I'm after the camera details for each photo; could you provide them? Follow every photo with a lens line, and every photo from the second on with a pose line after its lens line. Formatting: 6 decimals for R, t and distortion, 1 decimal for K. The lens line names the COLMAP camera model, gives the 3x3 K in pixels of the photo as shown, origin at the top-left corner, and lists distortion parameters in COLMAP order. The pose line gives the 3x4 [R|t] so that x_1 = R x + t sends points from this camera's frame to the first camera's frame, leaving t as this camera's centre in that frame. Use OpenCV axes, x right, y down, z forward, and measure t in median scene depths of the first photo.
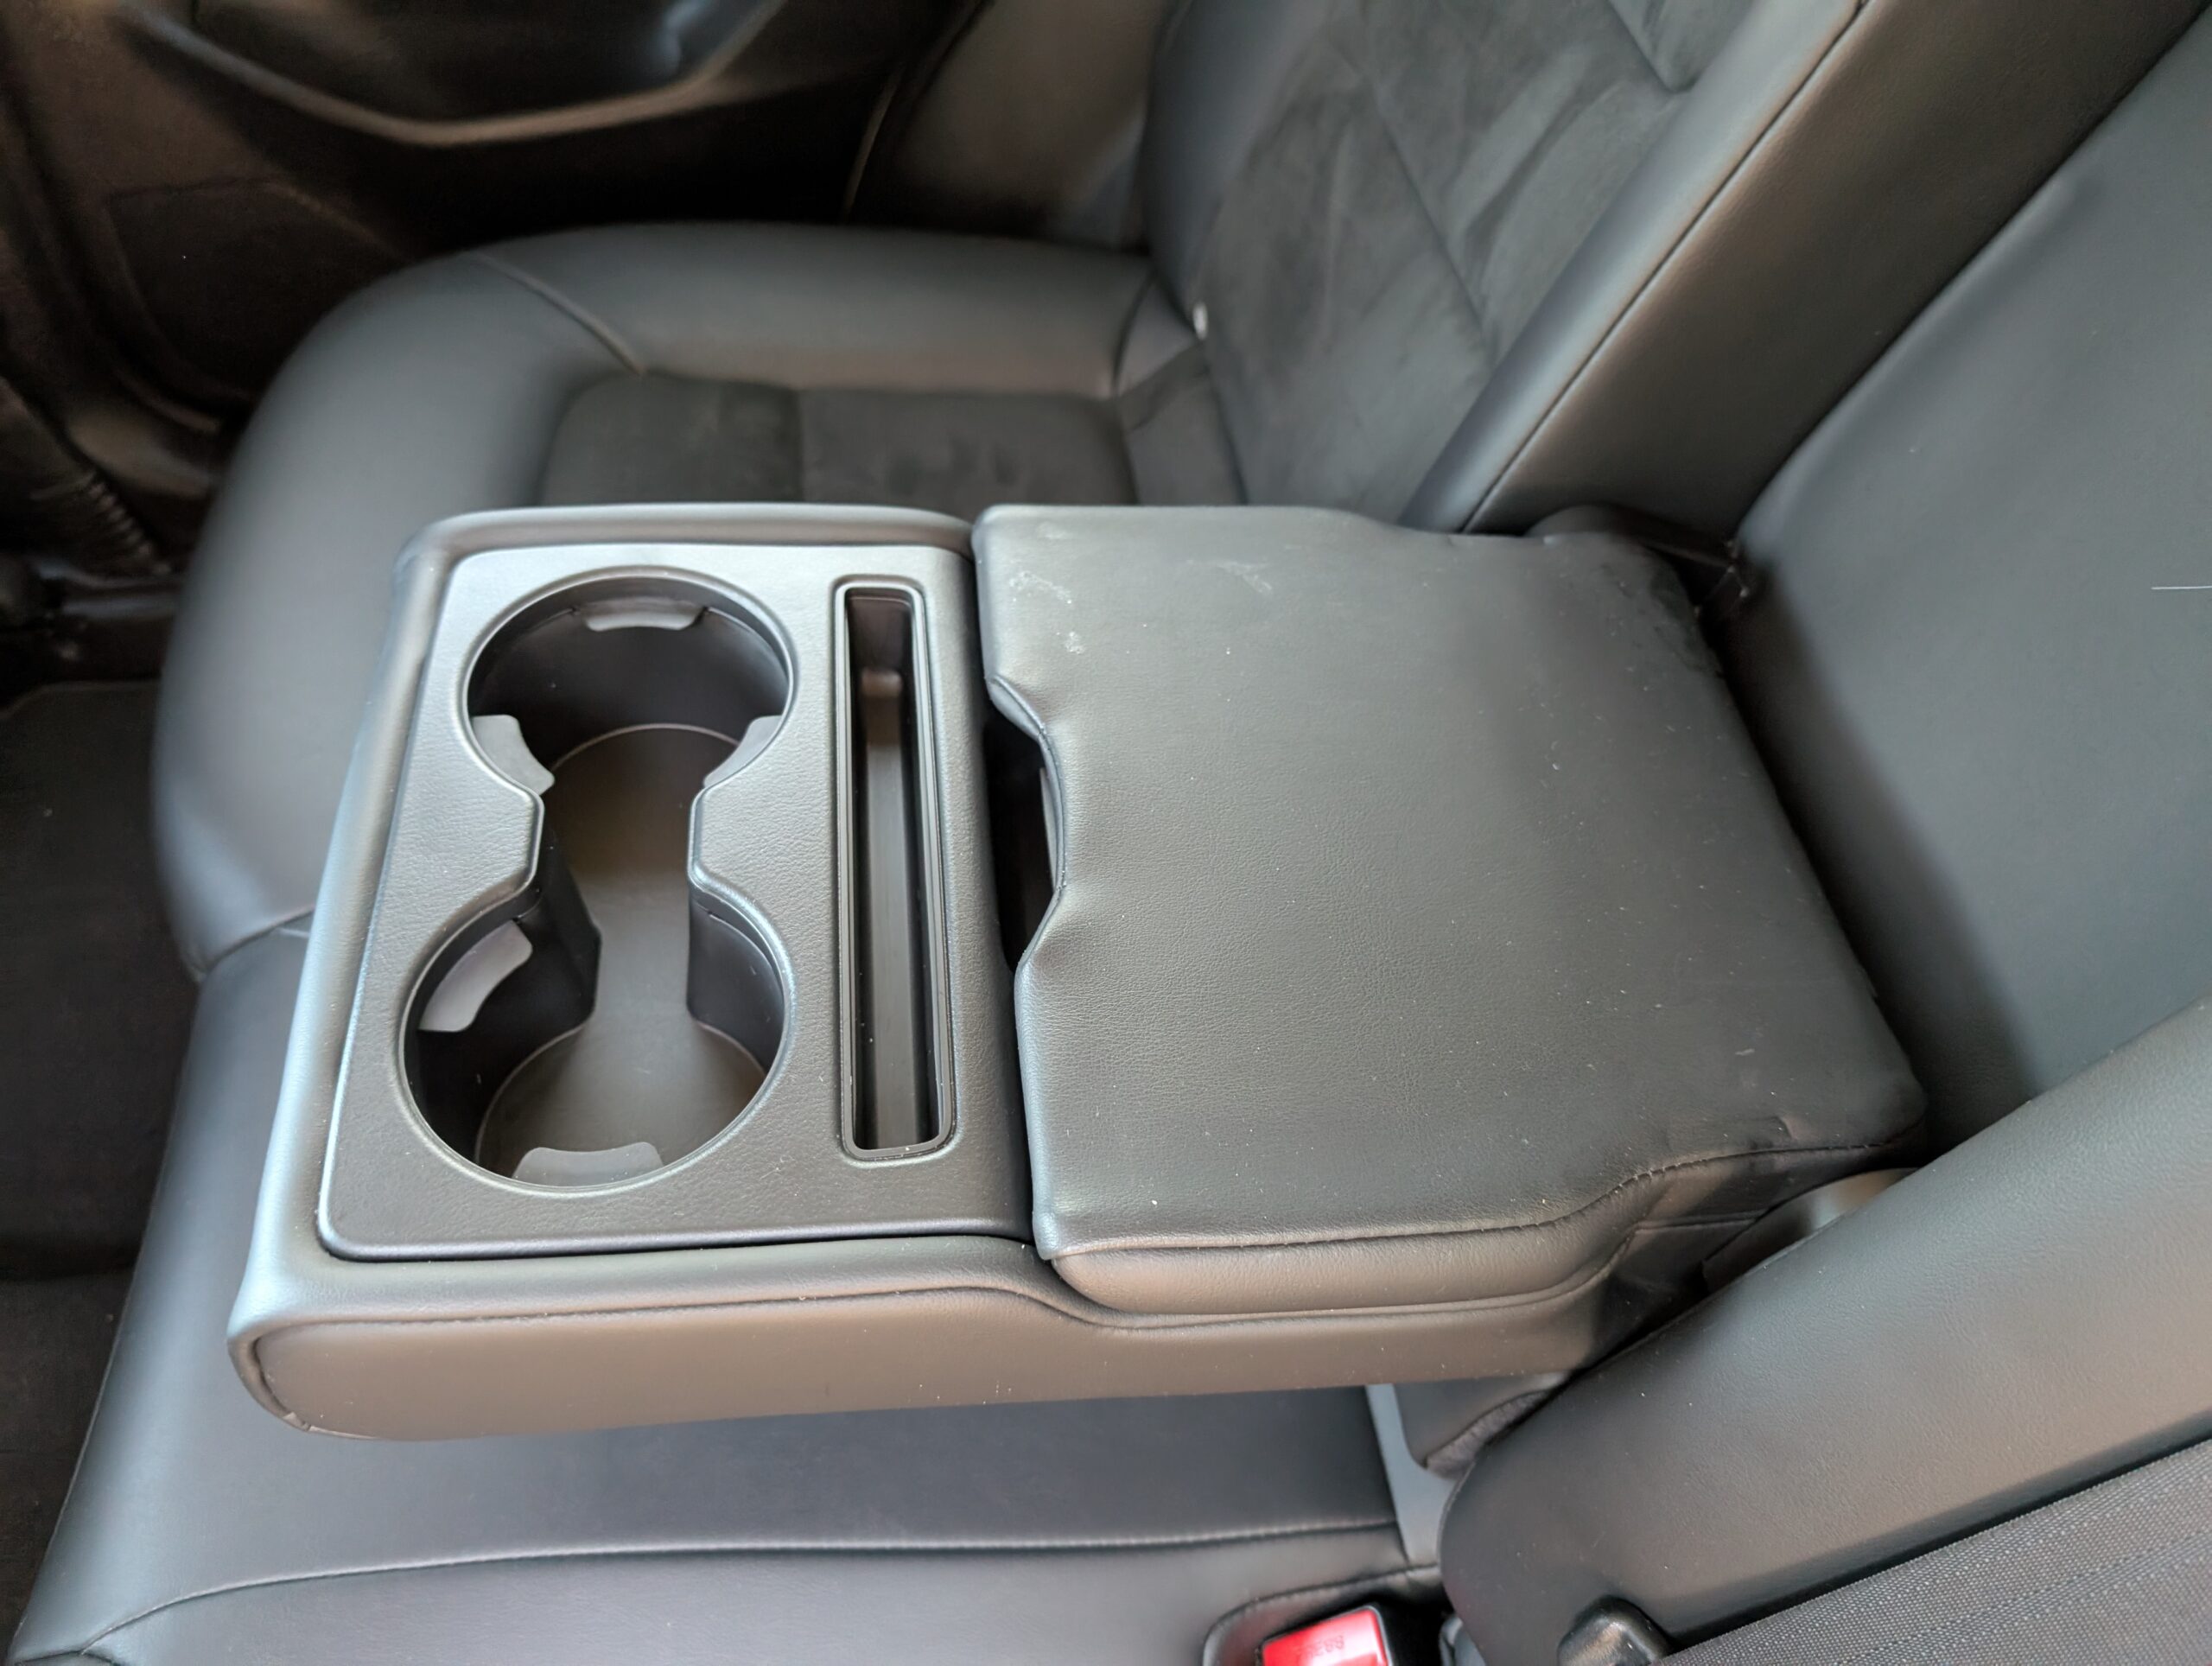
lens RADIAL K [[1601.8, 0, 1115.7], [0, 1601.8, 830.9], [0, 0, 1]] dist [0.011816, -0.013266]
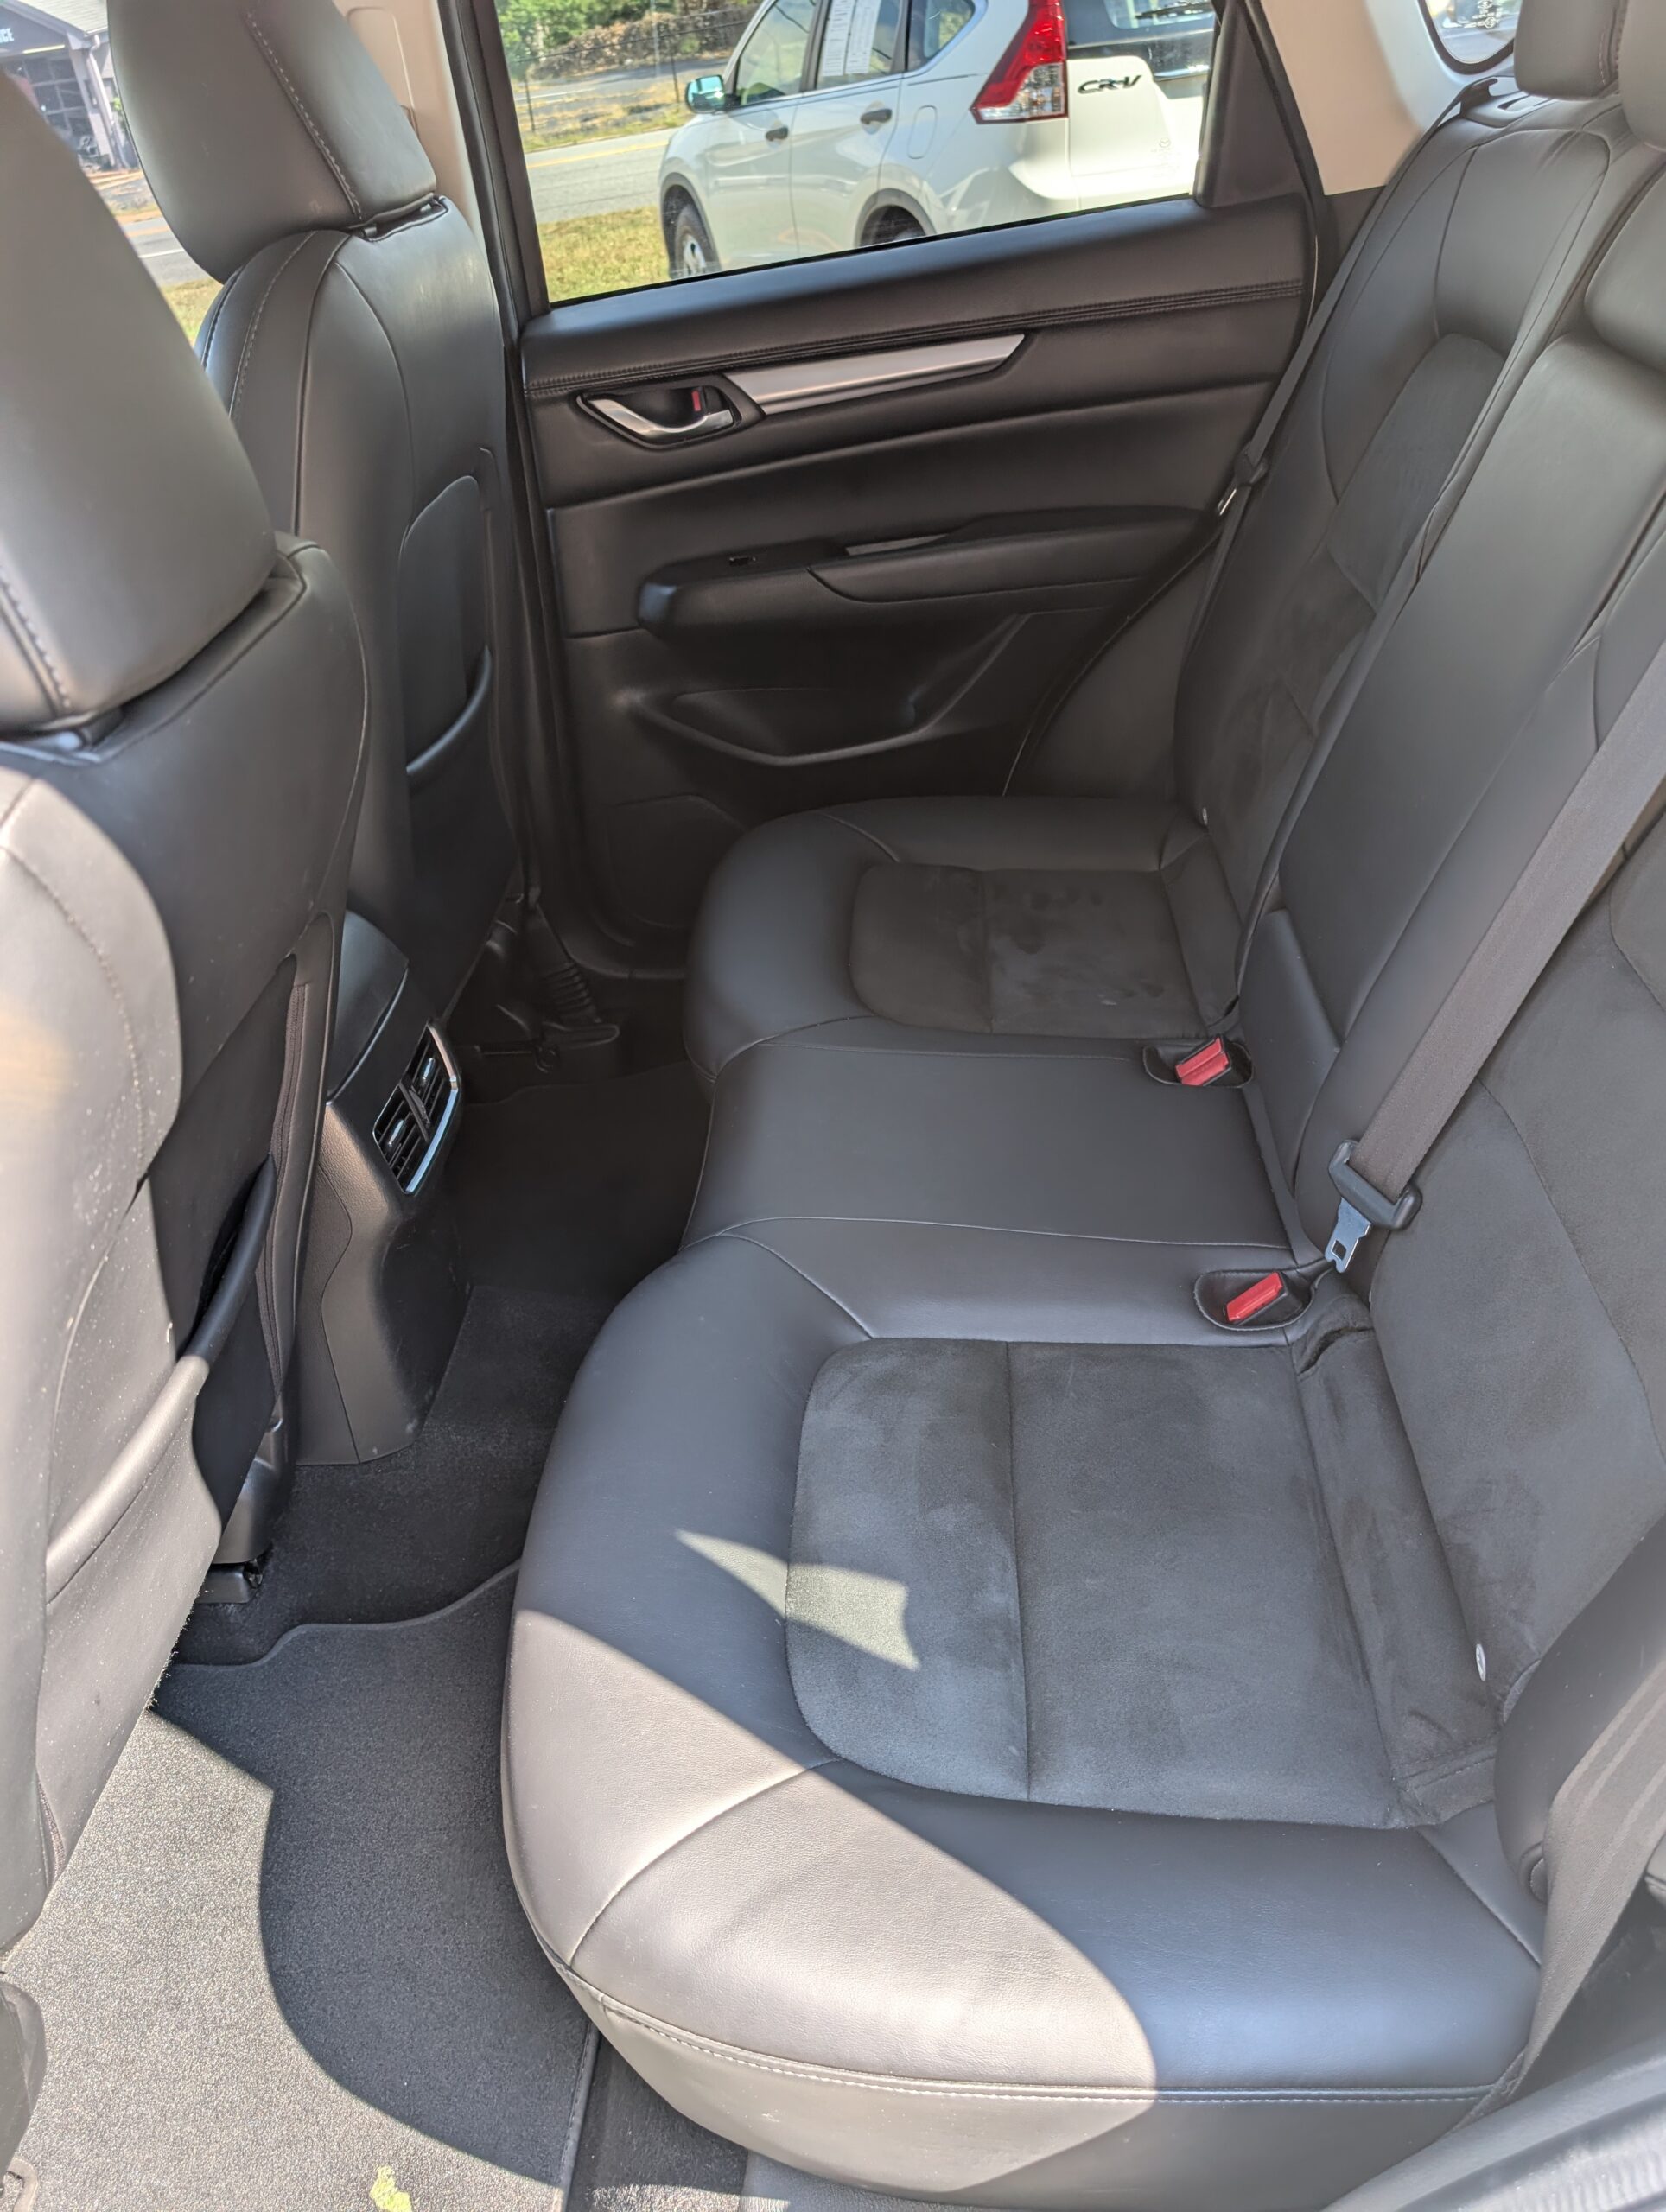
lens RADIAL K [[1559.7, 0, 827.0], [0, 1559.7, 1081.7], [0, 0, 1]] dist [0.006725, -0.007445]
pose [[0.974210, -0.025254, -0.224227, 0.043459], [-0.035678, 0.963978, -0.263578, 0.810092], [0.222807, 0.264781, 0.938216, -1.192440]]
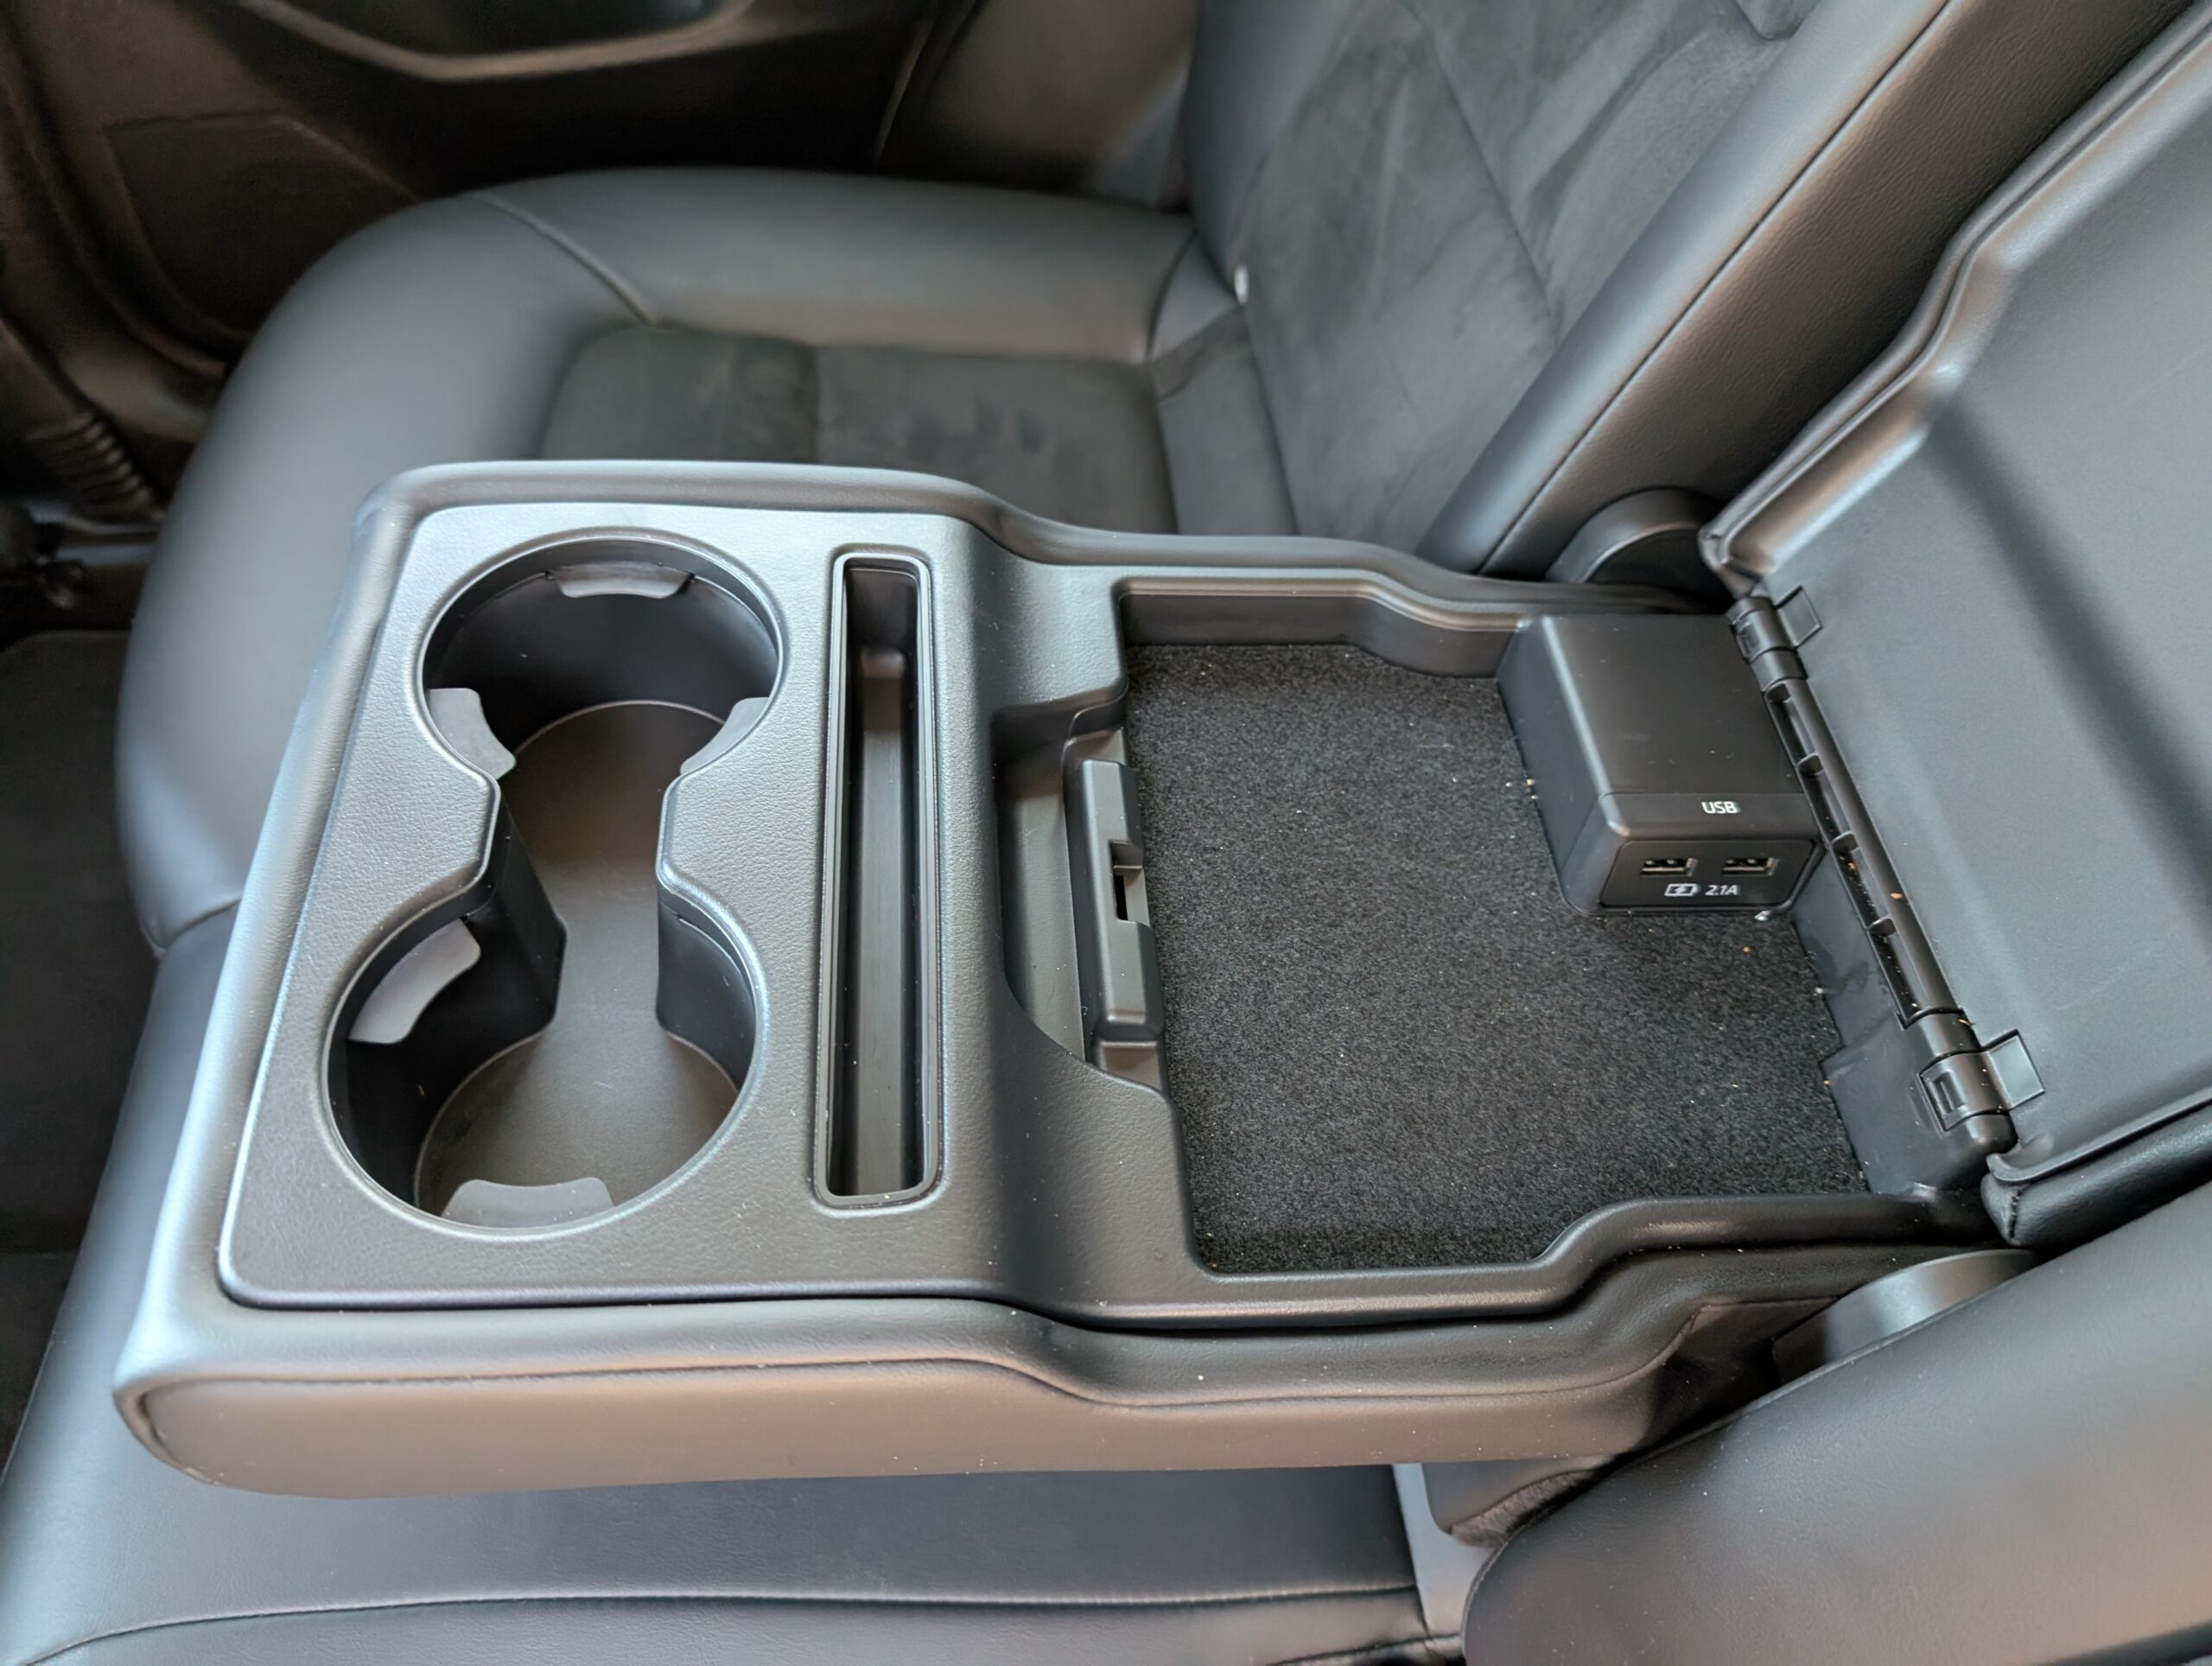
lens RADIAL K [[1595.9, 0, 1138.6], [0, 1595.9, 830.3], [0, 0, 1]] dist [-0.004322, 0.000916]
pose [[0.999581, 0.028959, 0.000191, 0.002367], [-0.028958, 0.999436, 0.016986, -0.017185], [0.000301, -0.016985, 0.999856, 0.090855]]
